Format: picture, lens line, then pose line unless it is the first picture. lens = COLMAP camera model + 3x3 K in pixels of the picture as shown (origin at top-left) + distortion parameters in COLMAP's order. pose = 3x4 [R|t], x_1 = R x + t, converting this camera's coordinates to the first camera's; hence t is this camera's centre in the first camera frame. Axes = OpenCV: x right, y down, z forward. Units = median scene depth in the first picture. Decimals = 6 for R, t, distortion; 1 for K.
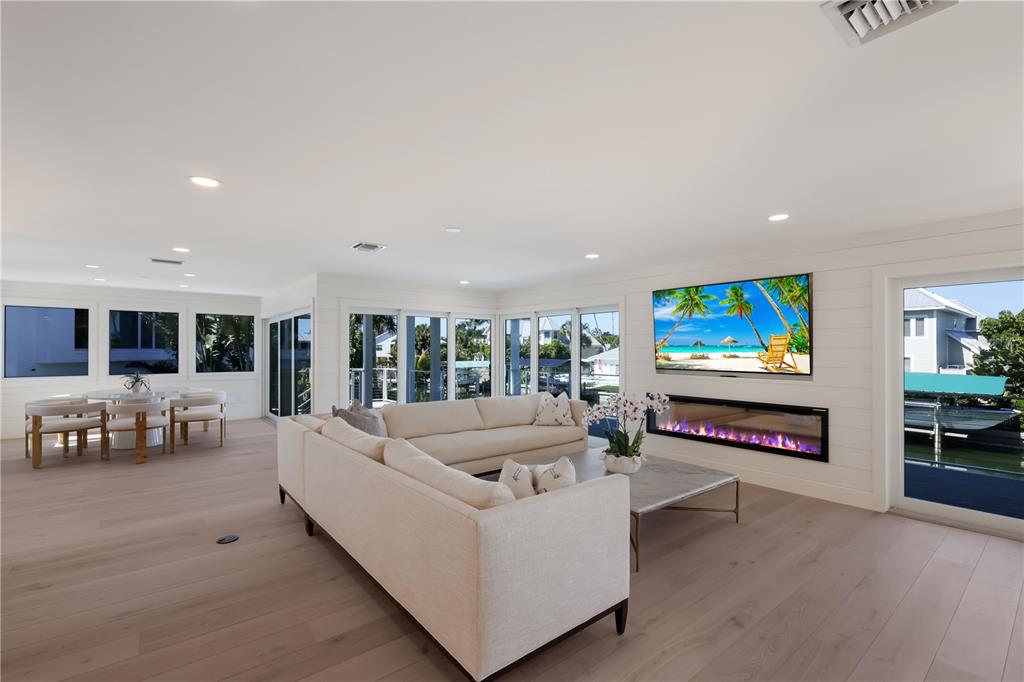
lens RADIAL K [[451.7, 0, 511.3], [0, 451.7, 346.4], [0, 0, 1]] dist [-0.004350, -0.000612]
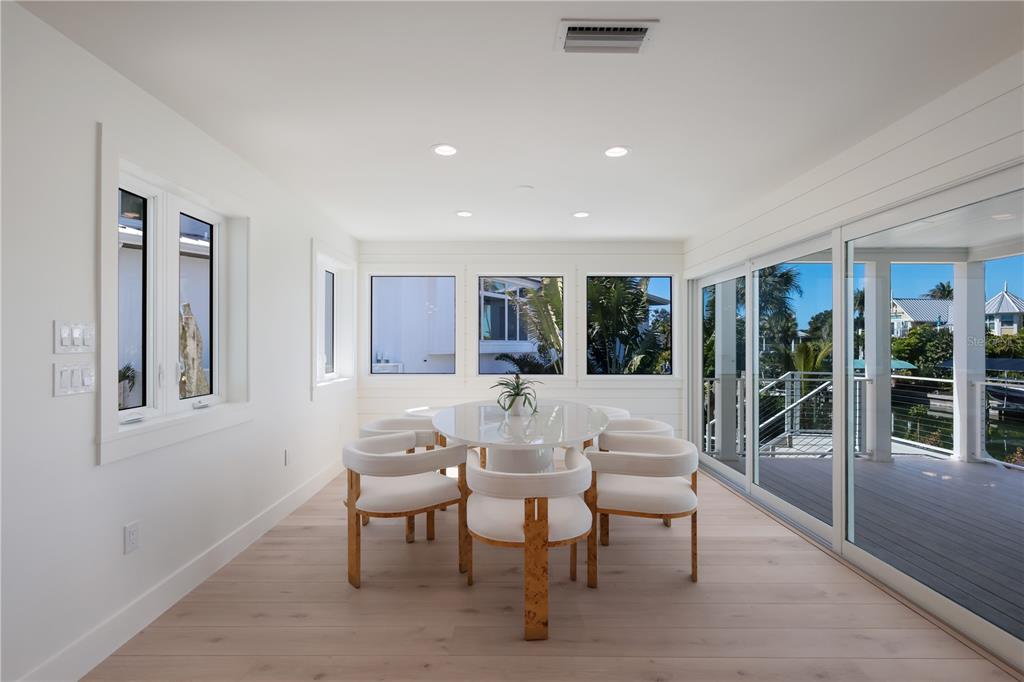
lens RADIAL K [[479.8, 0, 512.0], [0, 479.8, 341.0], [0, 0, 1]] dist [0.001522, 0.000241]
pose [[0.782873, -0.002507, -0.622177, -0.608305], [0.002747, 0.999996, -0.000572, 0.021402], [0.622176, -0.001261, 0.782876, 0.697968]]
